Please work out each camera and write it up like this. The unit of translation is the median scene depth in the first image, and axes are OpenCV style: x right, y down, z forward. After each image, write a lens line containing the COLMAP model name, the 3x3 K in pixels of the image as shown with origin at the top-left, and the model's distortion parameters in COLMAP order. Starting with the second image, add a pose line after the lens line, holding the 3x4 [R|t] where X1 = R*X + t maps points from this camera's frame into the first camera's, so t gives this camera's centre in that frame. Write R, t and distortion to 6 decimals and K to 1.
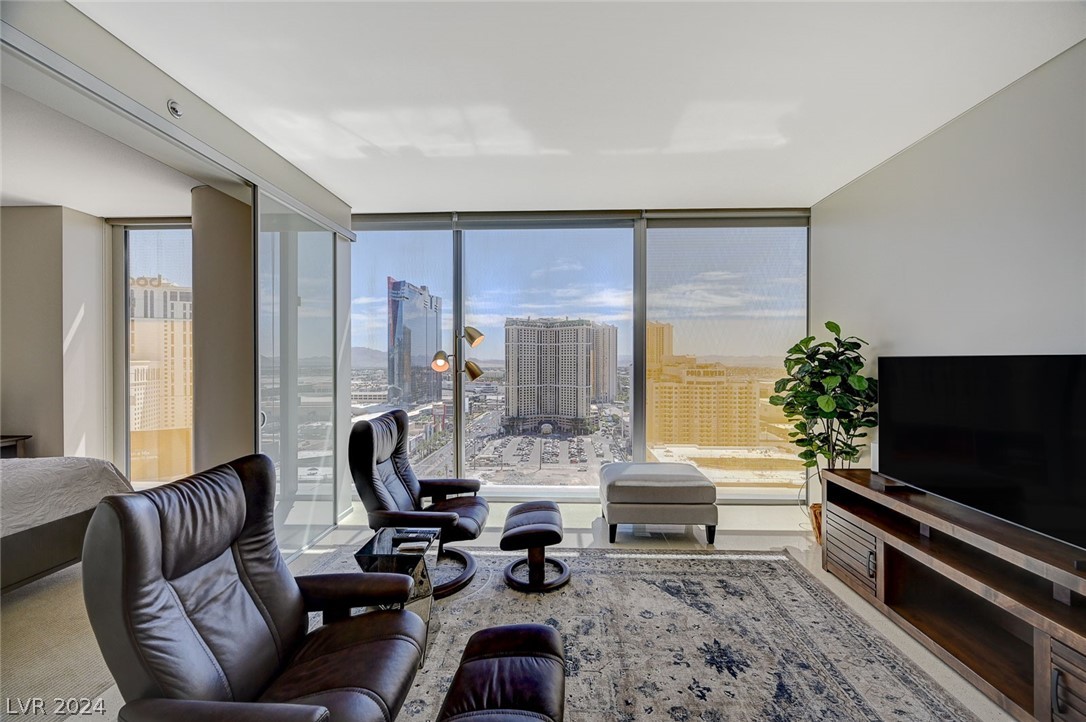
lens RADIAL K [[428.5, 0, 544.5], [0, 428.5, 360.9], [0, 0, 1]] dist [-0.000351, -0.000877]
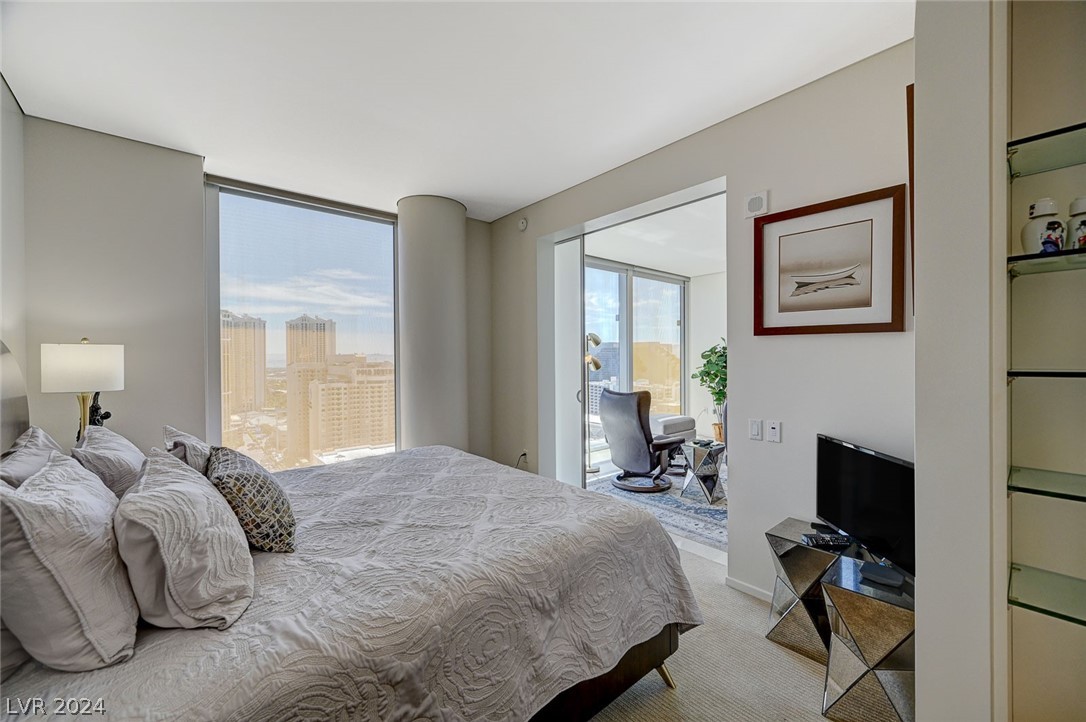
lens RADIAL K [[428.5, 0, 547.2], [0, 428.5, 359.4], [0, 0, 1]] dist [-0.000351, -0.000877]
pose [[0.734081, -0.007216, 0.679024, -1.423938], [0.007601, 0.999968, 0.002409, 0.007464], [-0.679019, 0.003392, 0.734113, 0.015134]]
